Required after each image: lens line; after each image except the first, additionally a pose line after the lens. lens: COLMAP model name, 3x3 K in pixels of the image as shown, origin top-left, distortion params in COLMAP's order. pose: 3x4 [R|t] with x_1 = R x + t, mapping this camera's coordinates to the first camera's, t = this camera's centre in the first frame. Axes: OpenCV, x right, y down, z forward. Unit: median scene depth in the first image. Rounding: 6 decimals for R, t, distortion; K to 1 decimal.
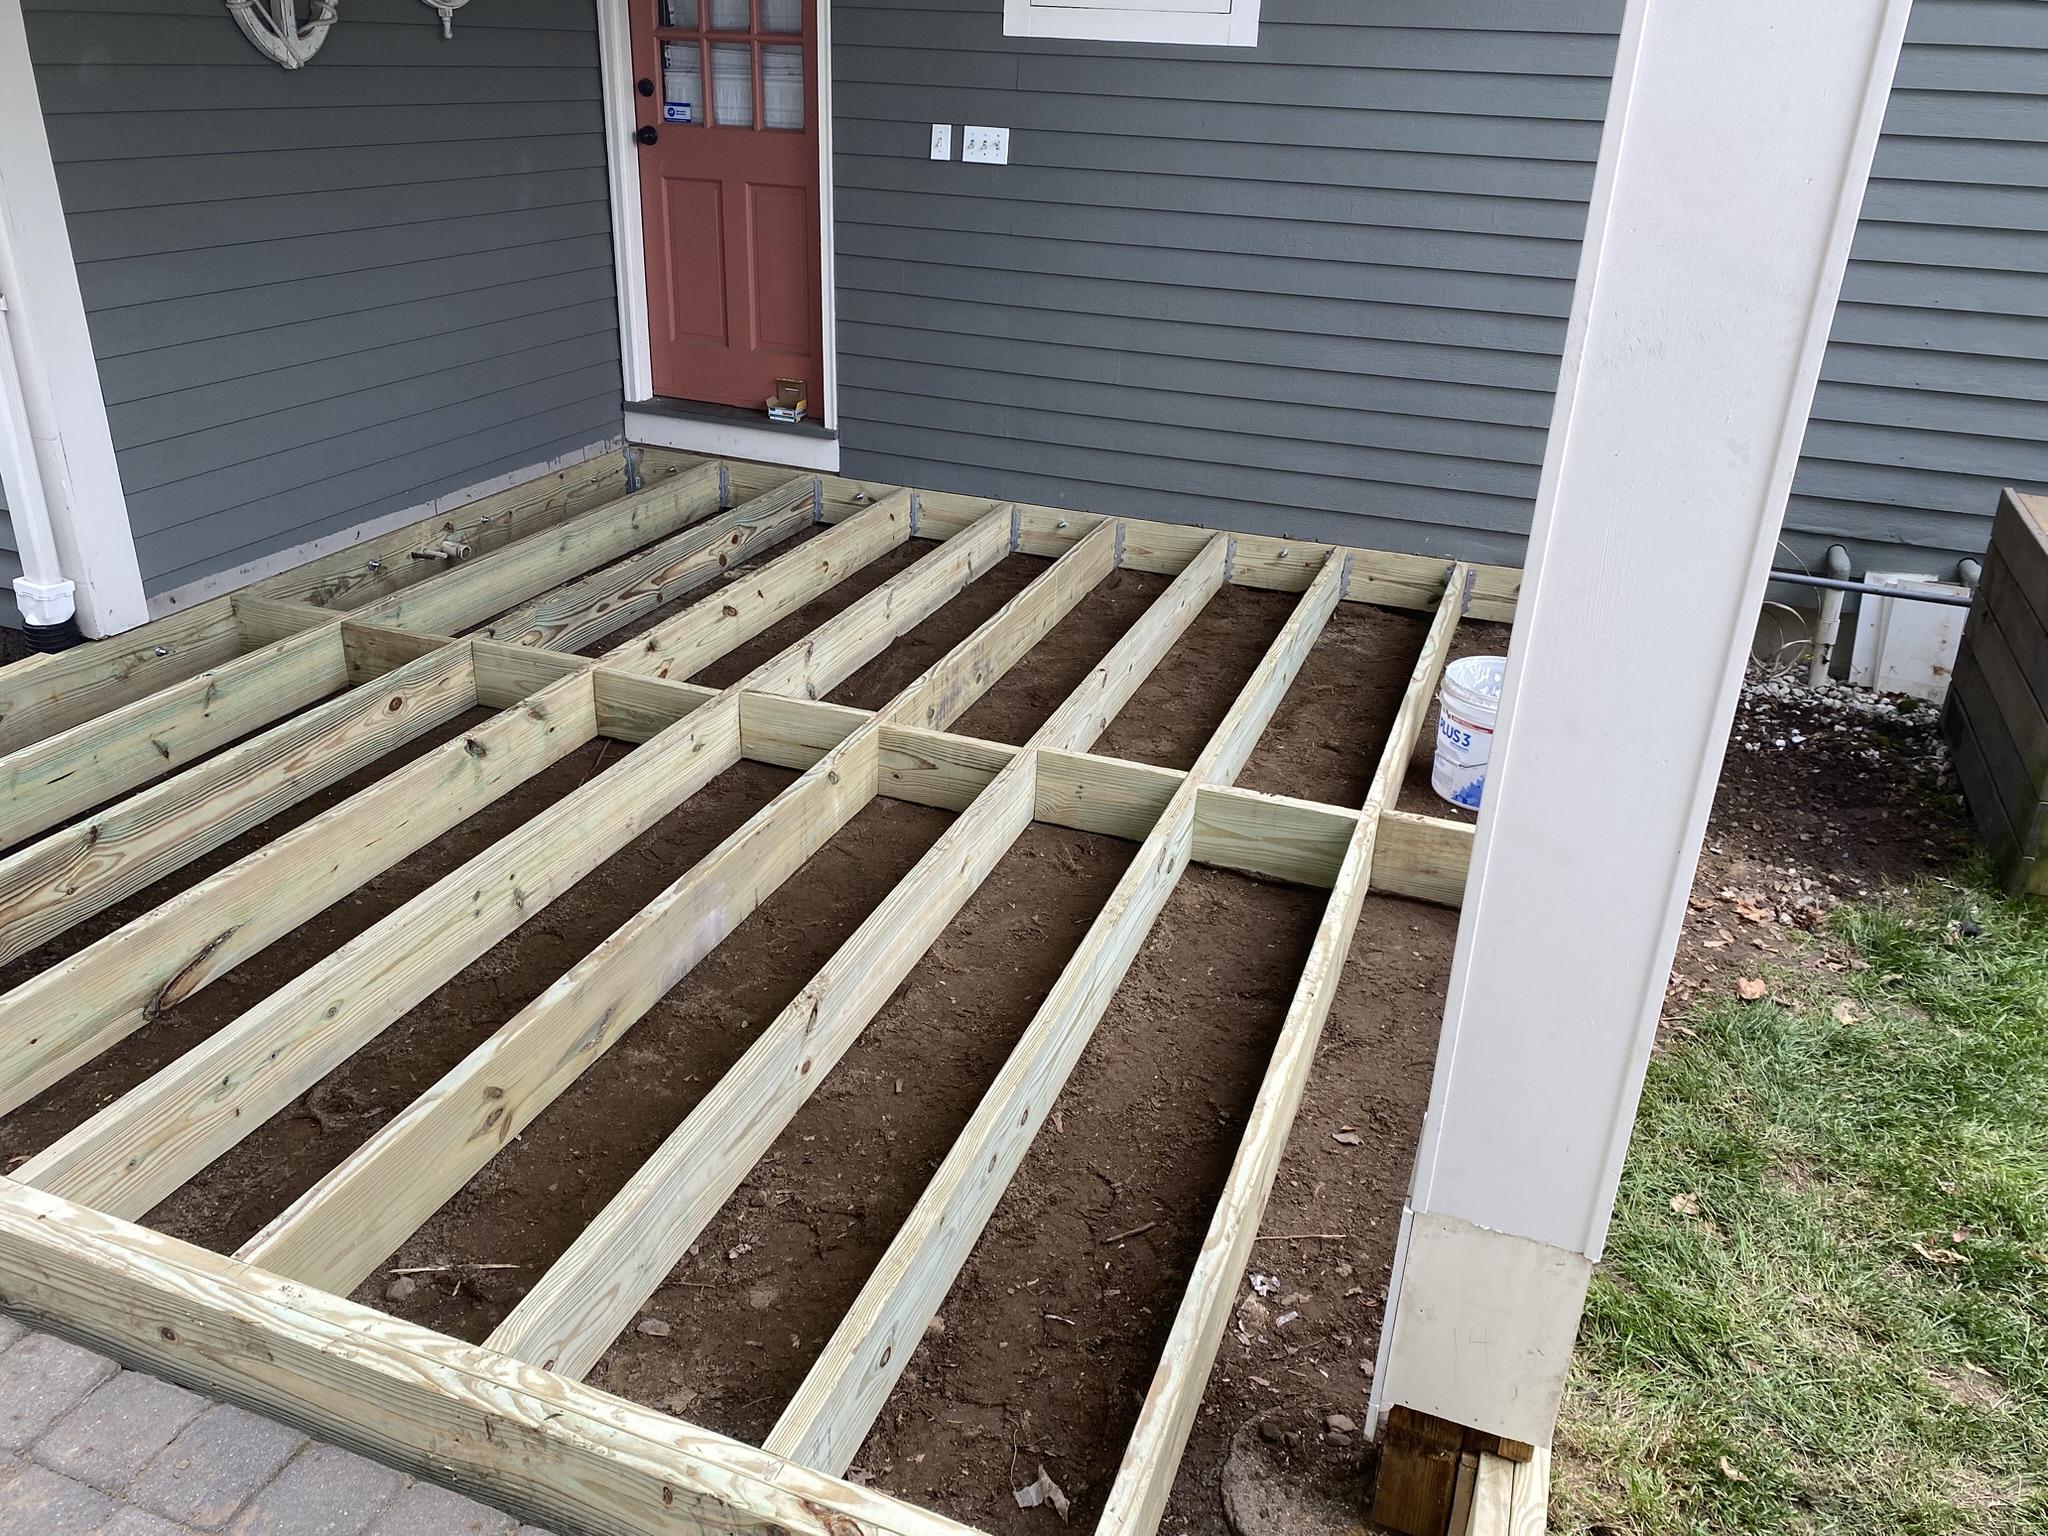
lens RADIAL K [[1555.8, 0, 1016.7], [0, 1555.8, 767.2], [0, 0, 1]] dist [-0.004134, -0.007711]
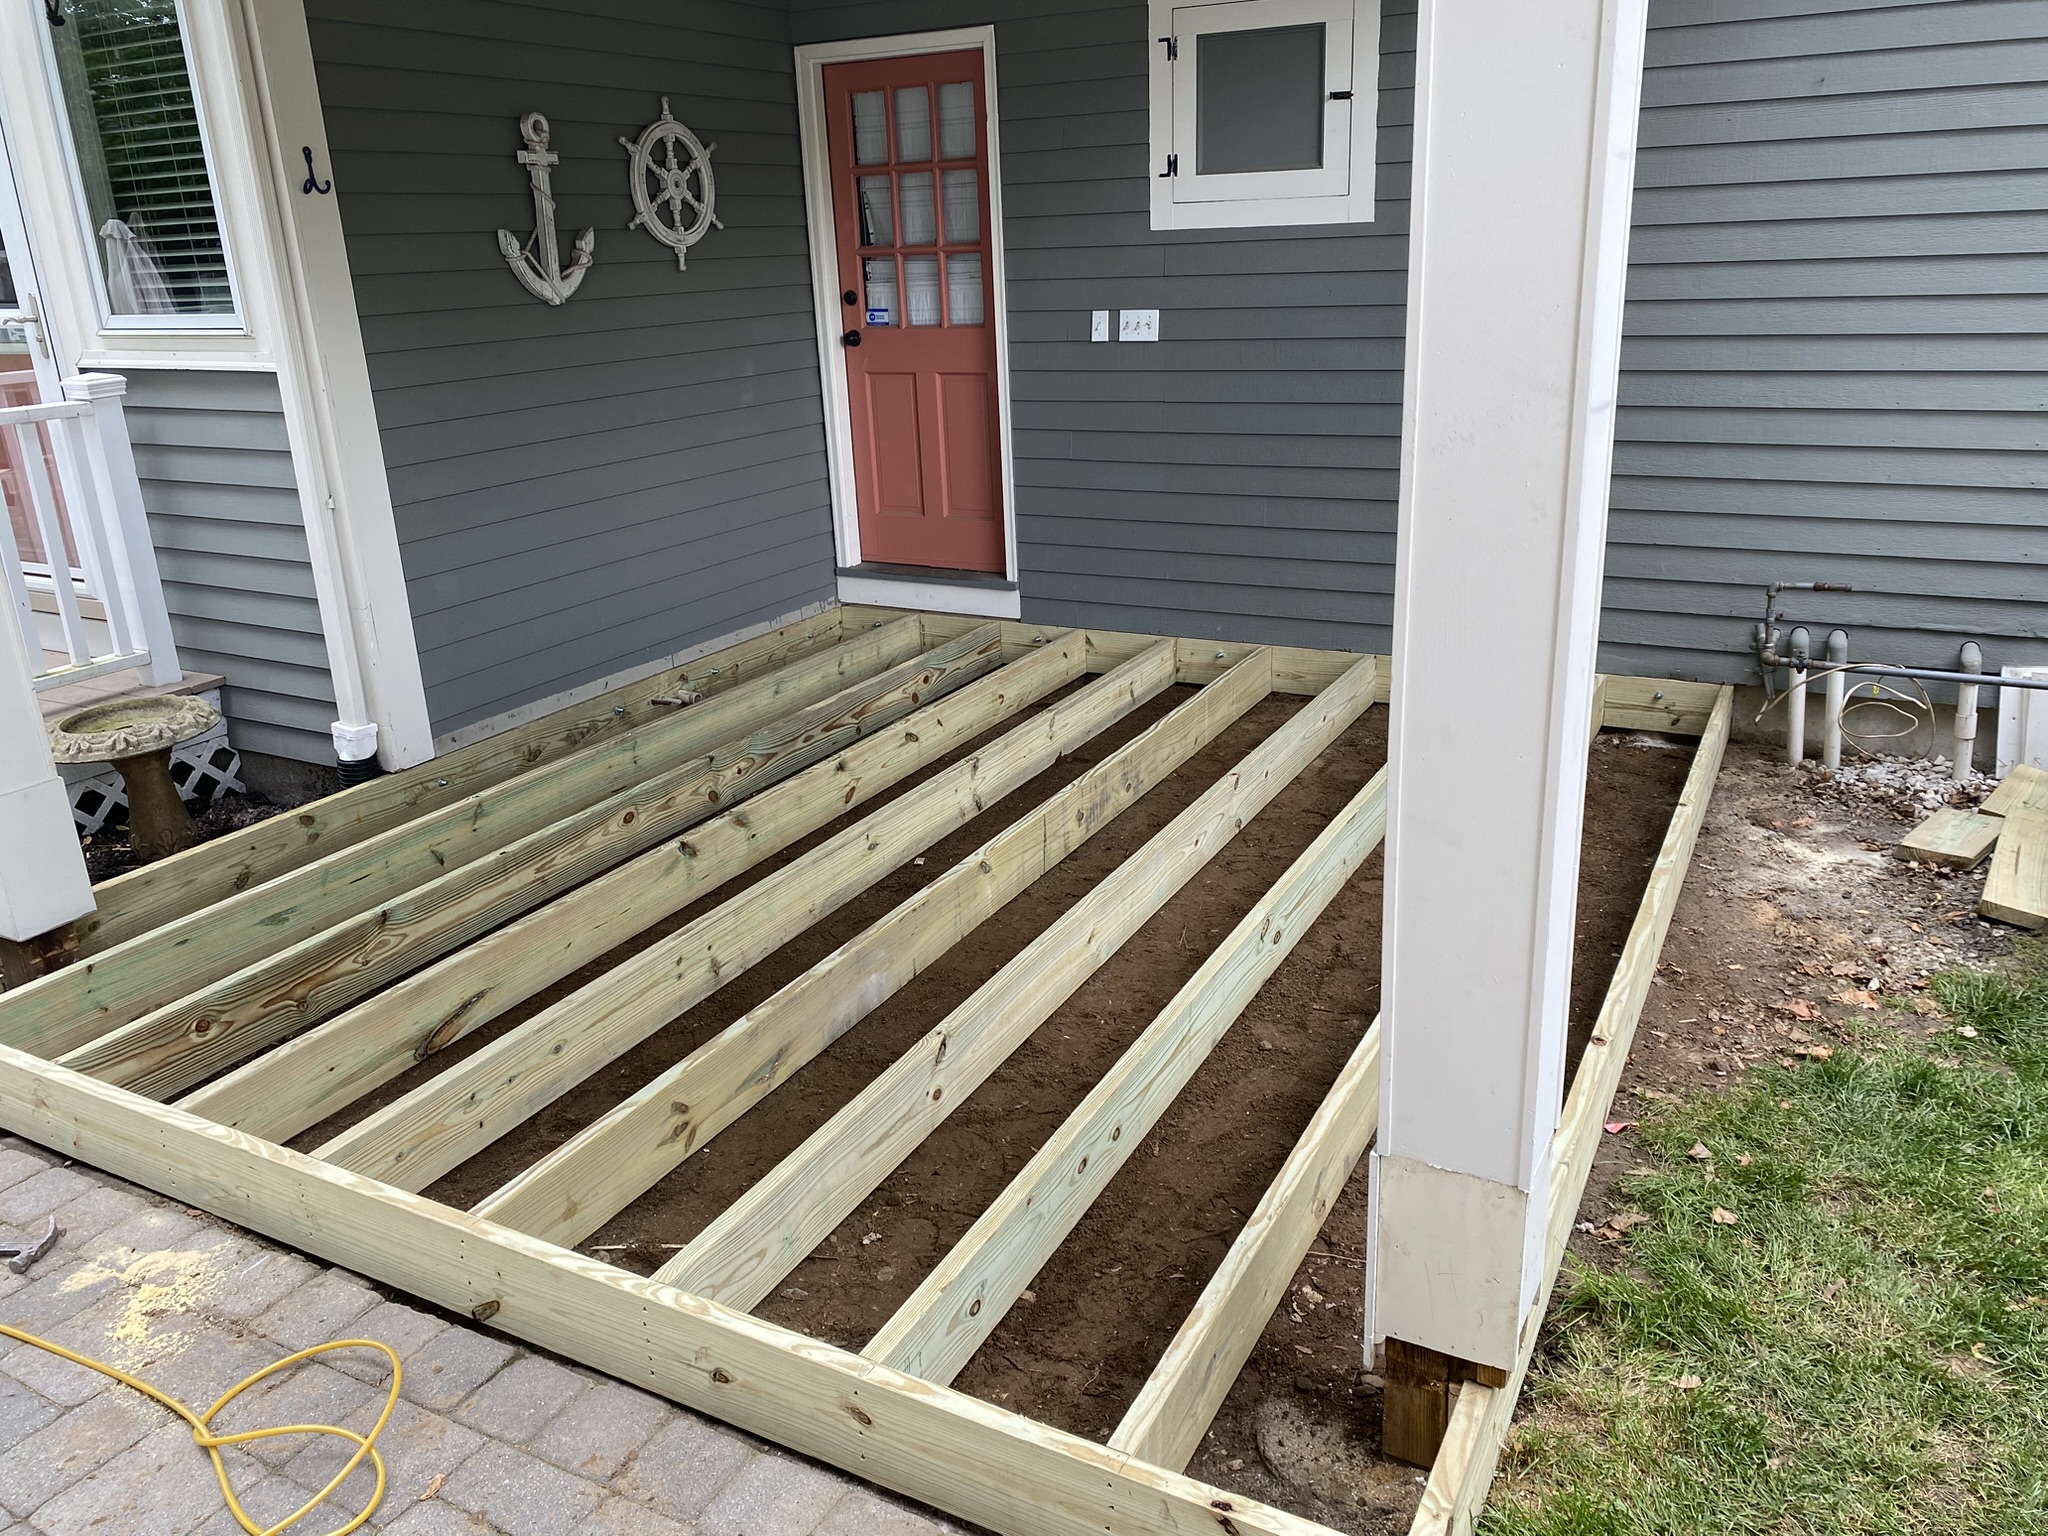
lens RADIAL K [[1555.8, 0, 1027.7], [0, 1555.8, 769.6], [0, 0, 1]] dist [-0.004134, -0.007711]
pose [[0.988037, -0.028100, -0.151636, 0.084066], [0.011967, 0.994265, -0.106273, 0.053895], [0.153753, 0.103187, 0.982707, -0.120873]]
